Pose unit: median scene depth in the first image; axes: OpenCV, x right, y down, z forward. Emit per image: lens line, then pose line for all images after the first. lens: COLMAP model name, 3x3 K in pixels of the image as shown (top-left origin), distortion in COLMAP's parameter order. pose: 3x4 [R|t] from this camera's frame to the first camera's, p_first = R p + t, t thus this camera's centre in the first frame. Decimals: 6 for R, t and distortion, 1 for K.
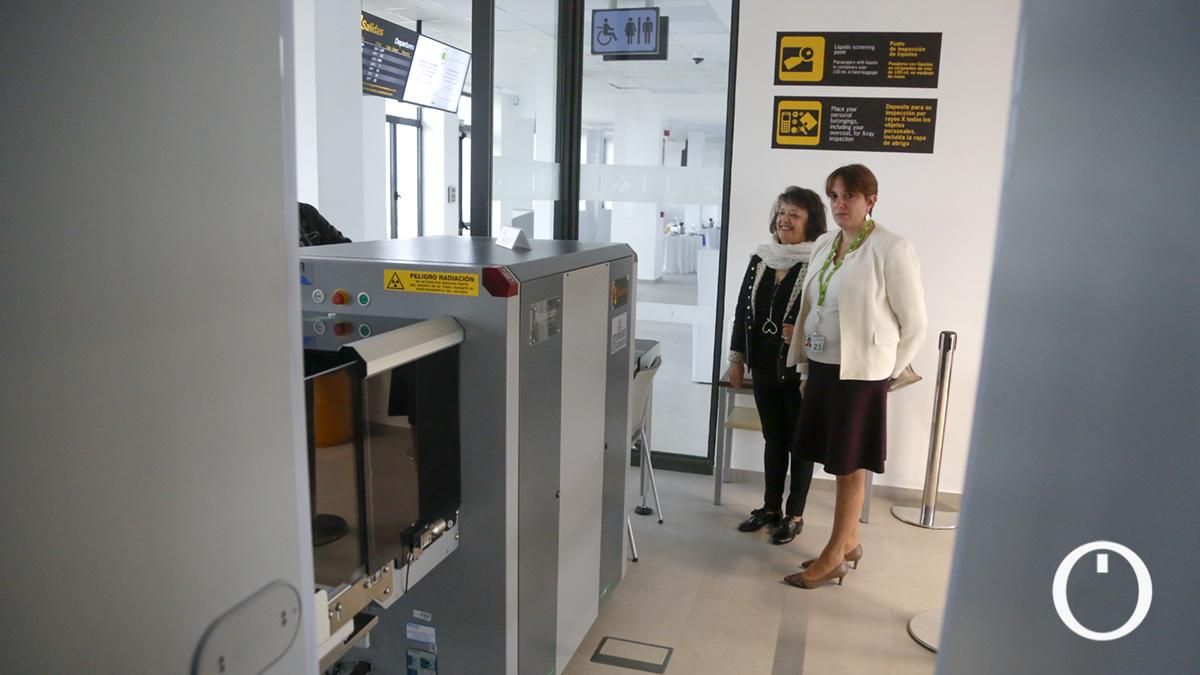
lens RADIAL K [[825.6, 0, 600.0], [0, 825.6, 337.5], [0, 0, 1]] dist [-0.126920, 0.069122]
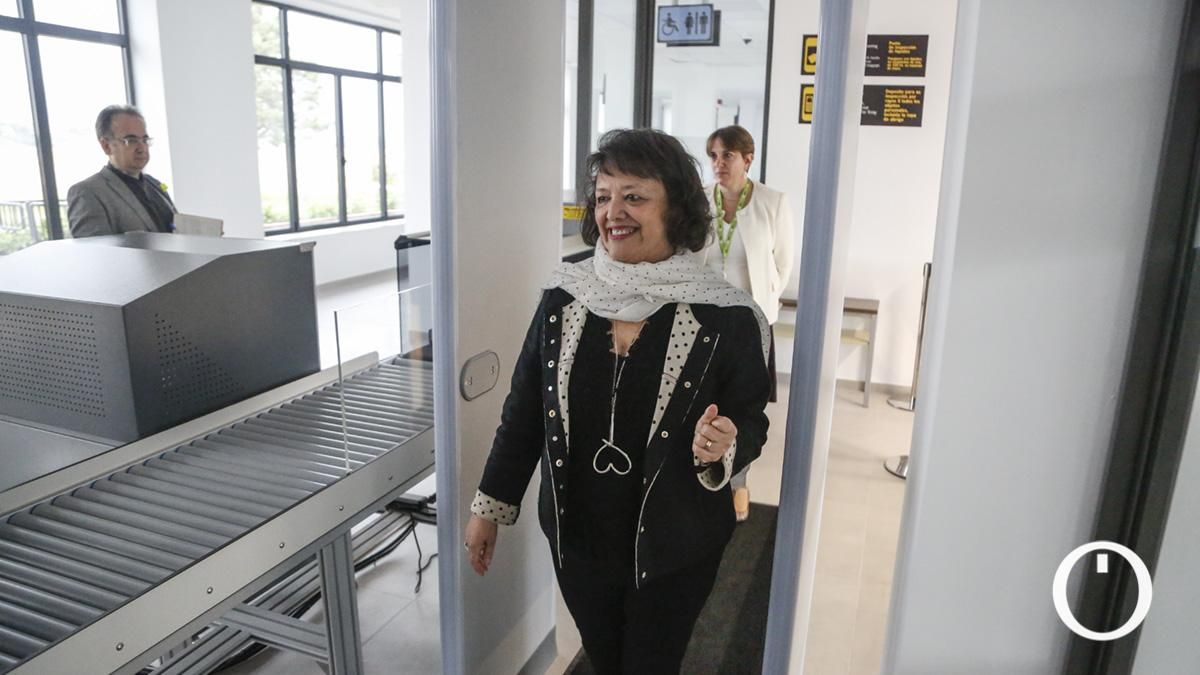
lens RADIAL K [[825.6, 0, 600.0], [0, 825.6, 337.5], [0, 0, 1]] dist [-0.126920, 0.069122]
pose [[0.997983, 0.006433, -0.063162, -0.024391], [-0.003590, 0.998980, 0.045016, 0.056150], [0.063387, -0.044698, 0.996988, -0.352167]]
